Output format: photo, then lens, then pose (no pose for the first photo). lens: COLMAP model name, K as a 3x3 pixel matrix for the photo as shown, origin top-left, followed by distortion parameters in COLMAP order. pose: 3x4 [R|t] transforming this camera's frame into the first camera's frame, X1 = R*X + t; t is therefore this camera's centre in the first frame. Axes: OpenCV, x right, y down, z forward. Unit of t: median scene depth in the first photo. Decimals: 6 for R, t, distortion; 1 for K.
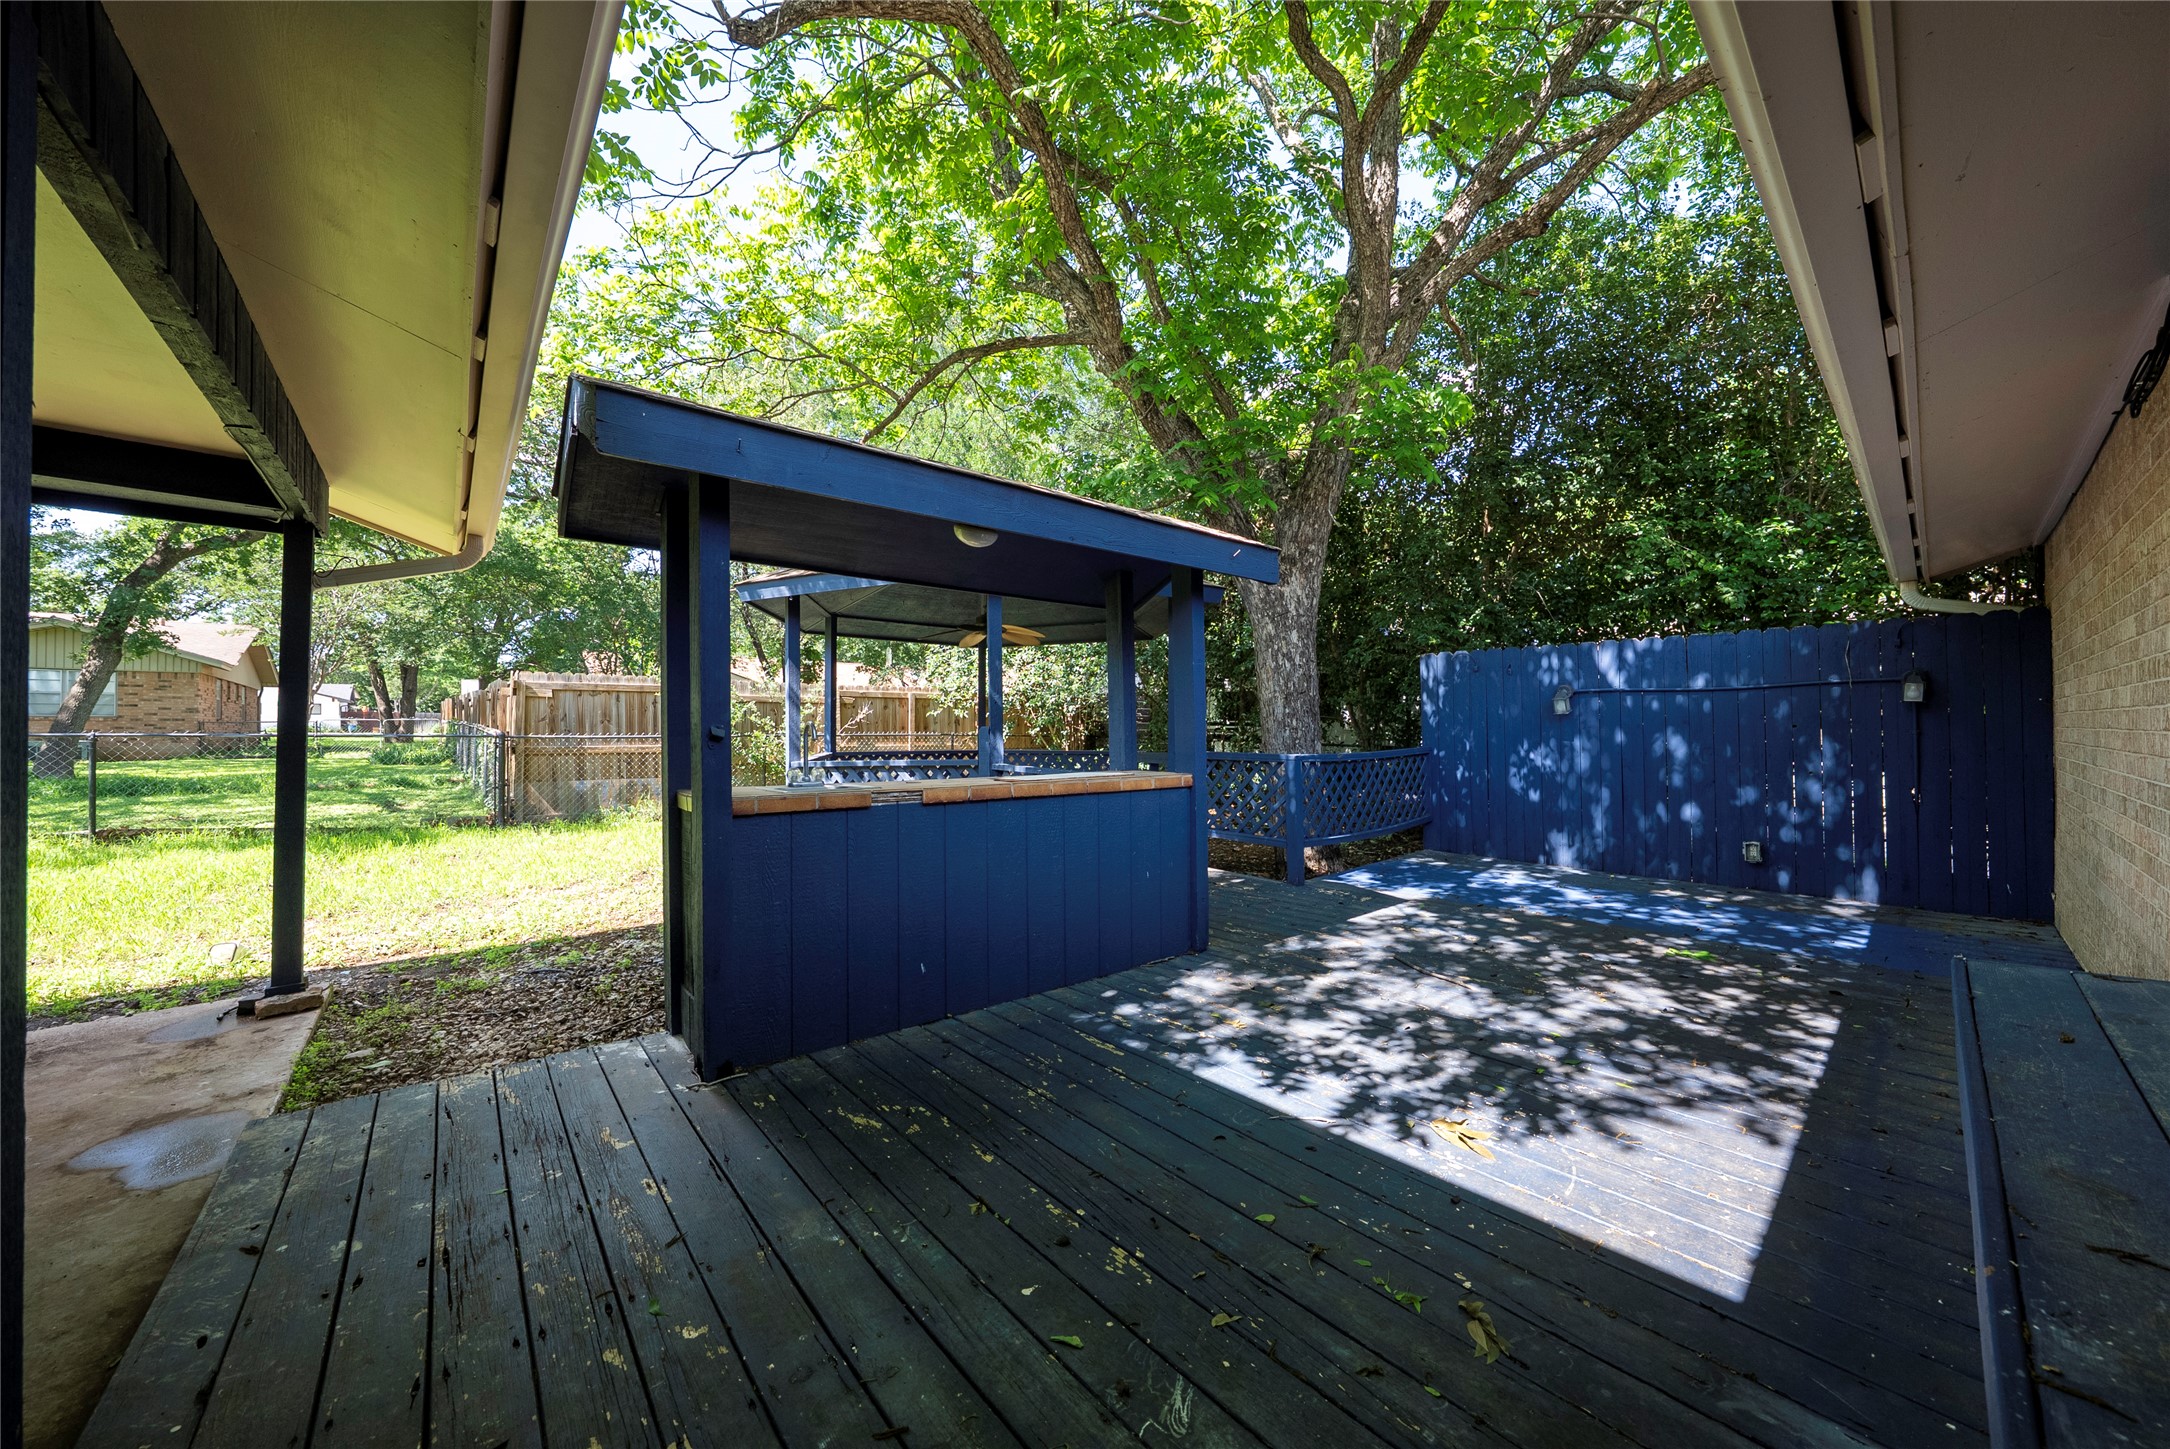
lens RADIAL K [[759.8, 0, 1104.7], [0, 759.8, 724.3], [0, 0, 1]] dist [-0.009914, 0.000032]
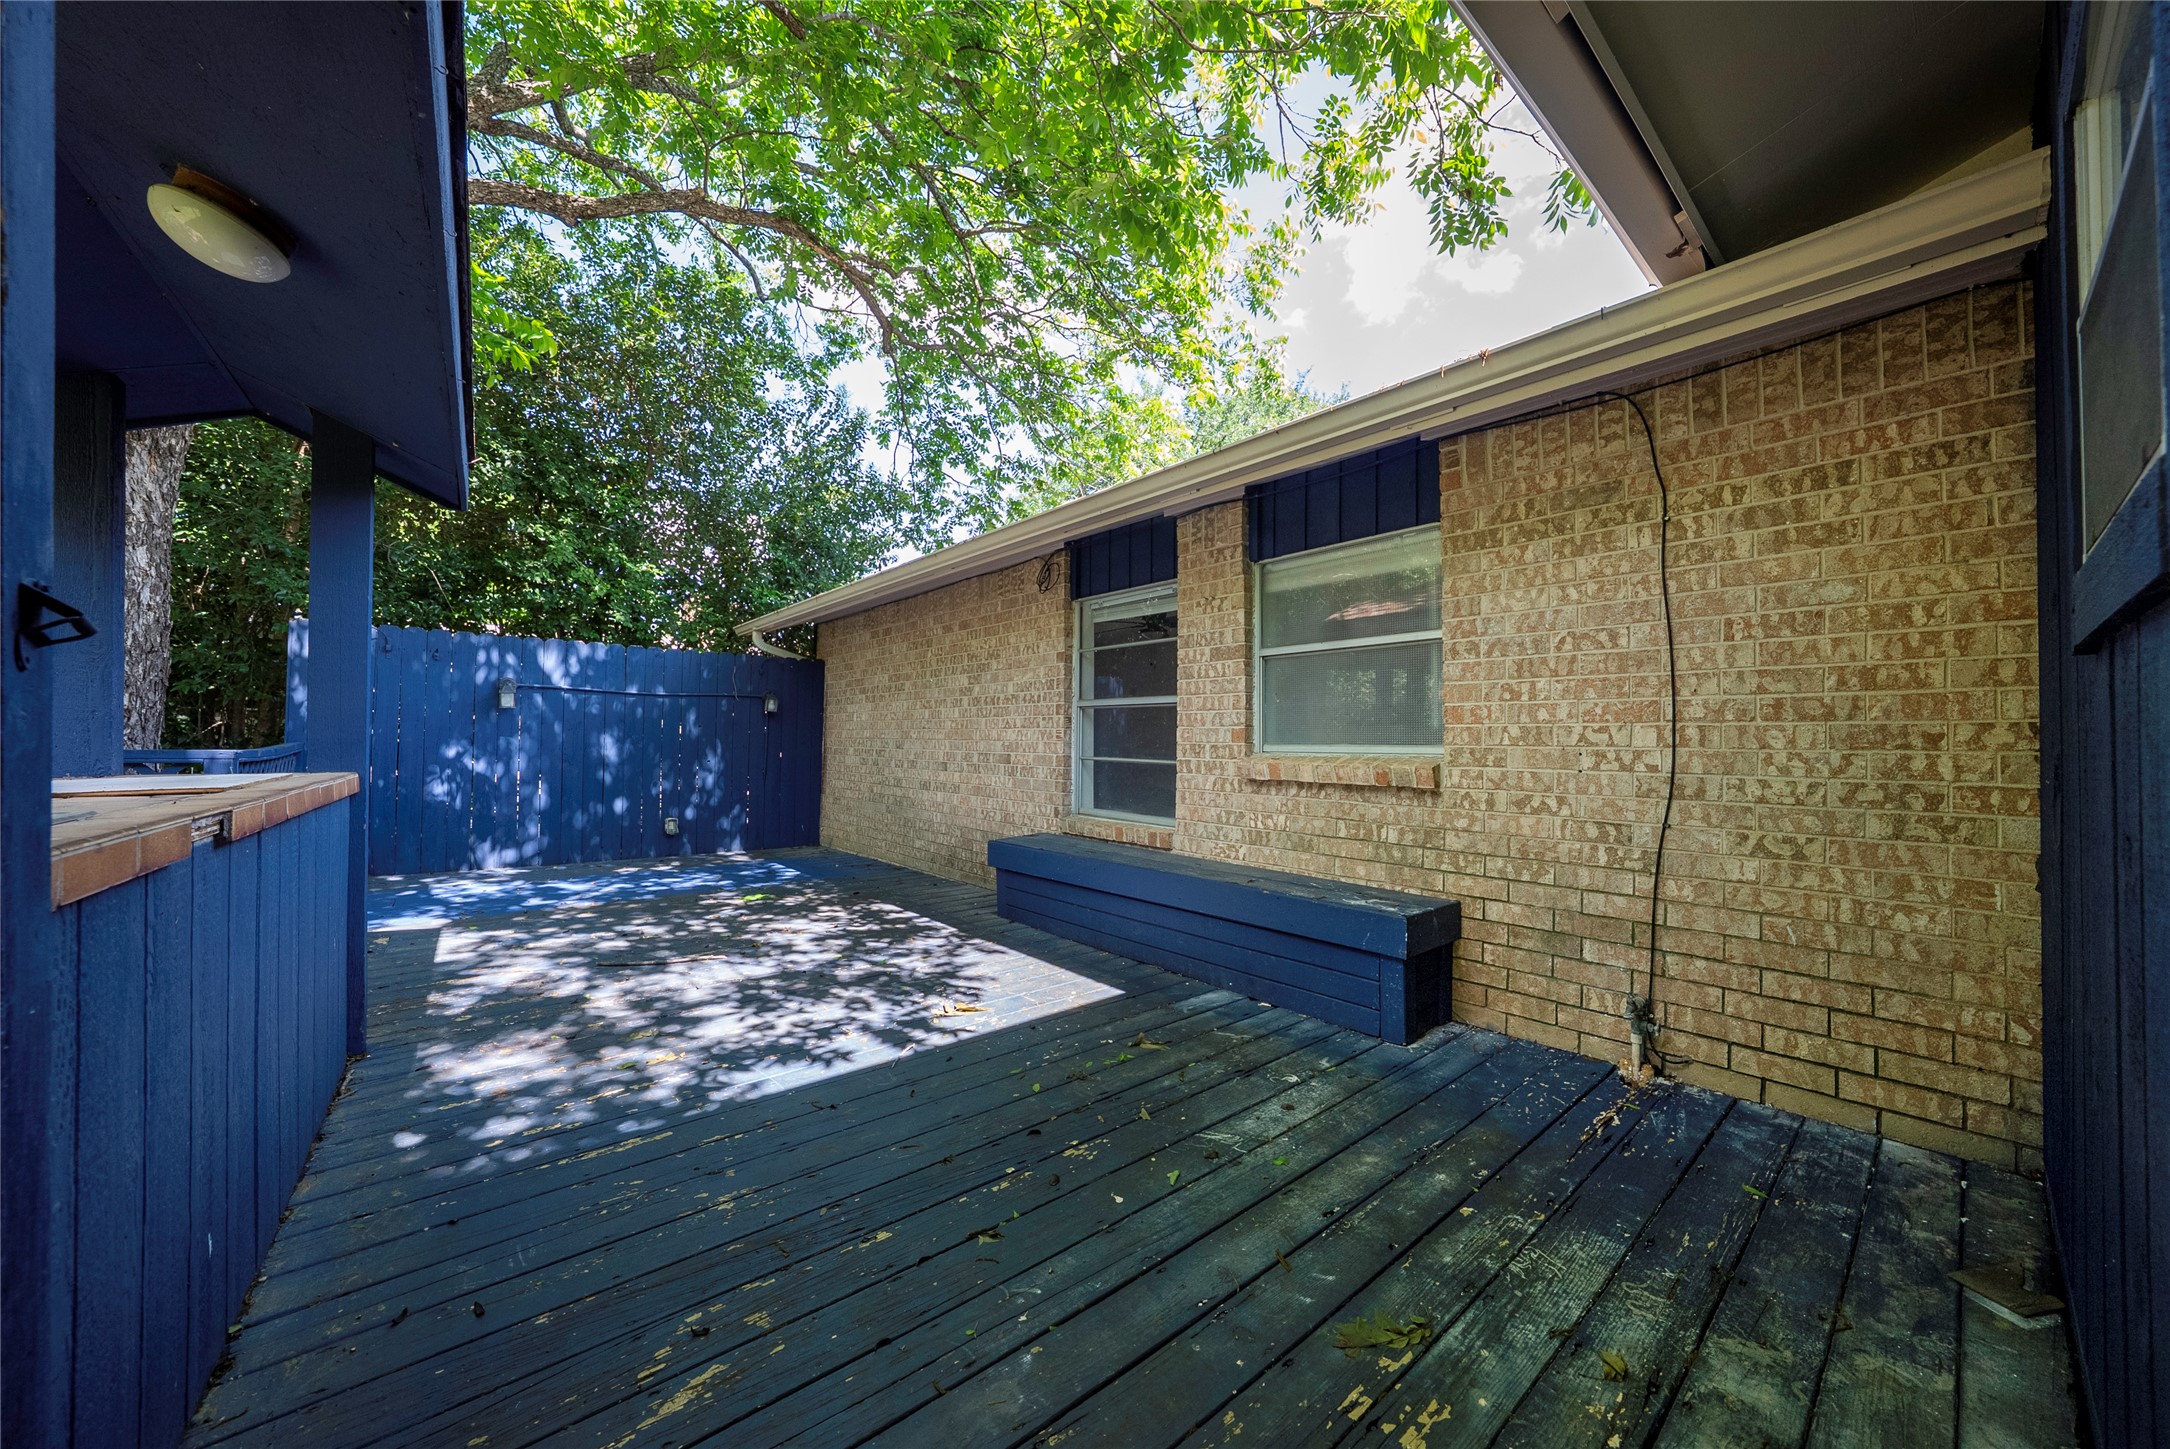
lens RADIAL K [[758.8, 0, 1018.0], [0, 758.8, 737.5], [0, 0, 1]] dist [-0.001554, -0.000049]
pose [[0.068369, 0.022630, 0.997403, -0.633158], [-0.029340, 0.999356, -0.020663, 0.041865], [-0.997229, -0.027852, 0.068989, 0.545834]]
